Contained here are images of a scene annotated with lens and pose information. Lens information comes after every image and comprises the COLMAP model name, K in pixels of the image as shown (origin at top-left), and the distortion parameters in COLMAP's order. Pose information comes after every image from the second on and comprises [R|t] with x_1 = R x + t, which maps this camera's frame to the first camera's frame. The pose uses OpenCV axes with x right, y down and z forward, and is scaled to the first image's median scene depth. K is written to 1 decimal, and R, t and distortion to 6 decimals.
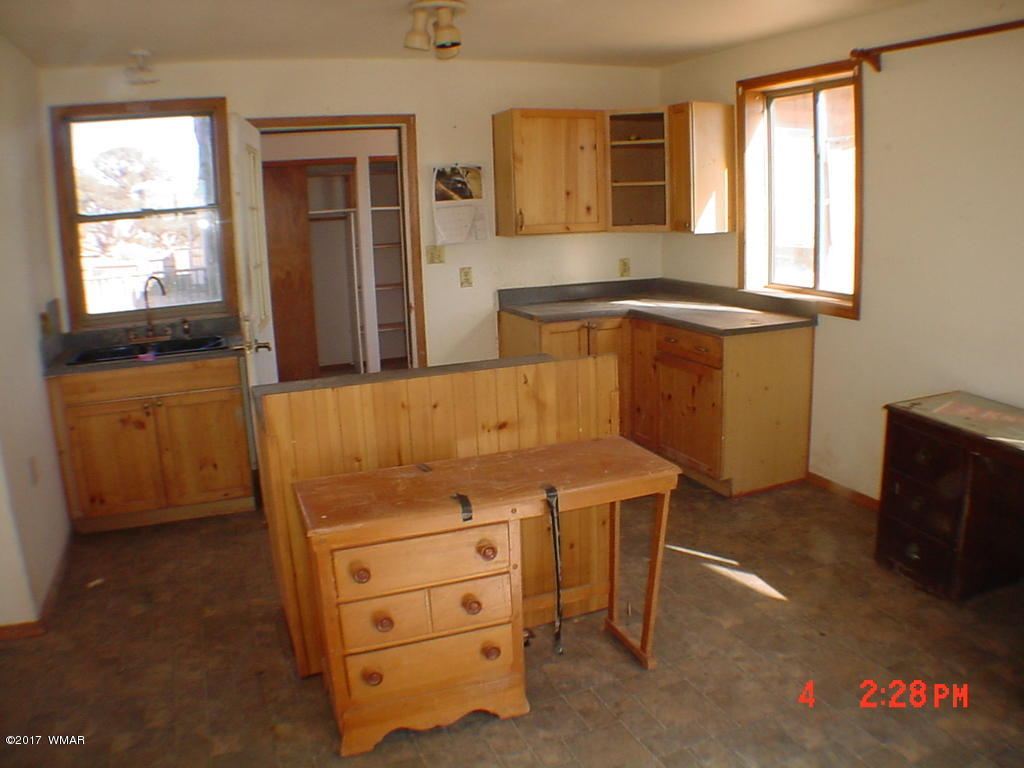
lens RADIAL K [[800.4, 0, 512.0], [0, 800.4, 384.0], [0, 0, 1]] dist [-0.288394, 0.139216]
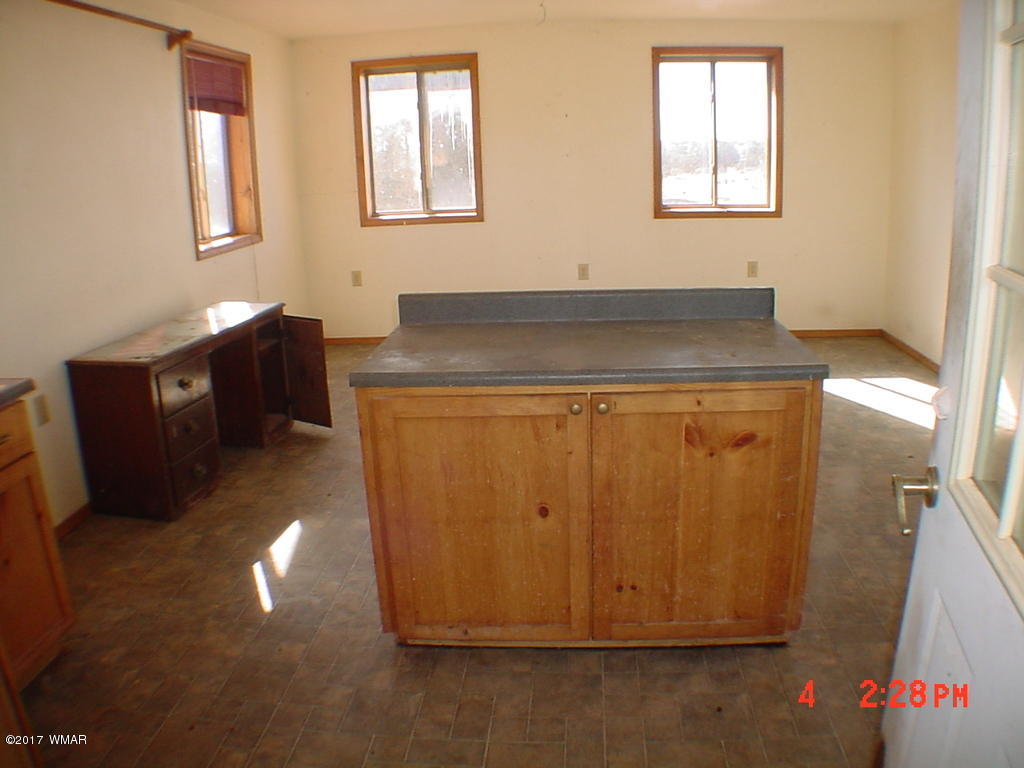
lens RADIAL K [[800.4, 0, 512.0], [0, 800.4, 384.0], [0, 0, 1]] dist [-0.288394, 0.139216]
pose [[-0.893315, -0.048643, 0.446791, -0.342805], [0.170967, 0.882606, 0.437924, -0.278961], [-0.415642, 0.467591, -0.780128, 1.516684]]
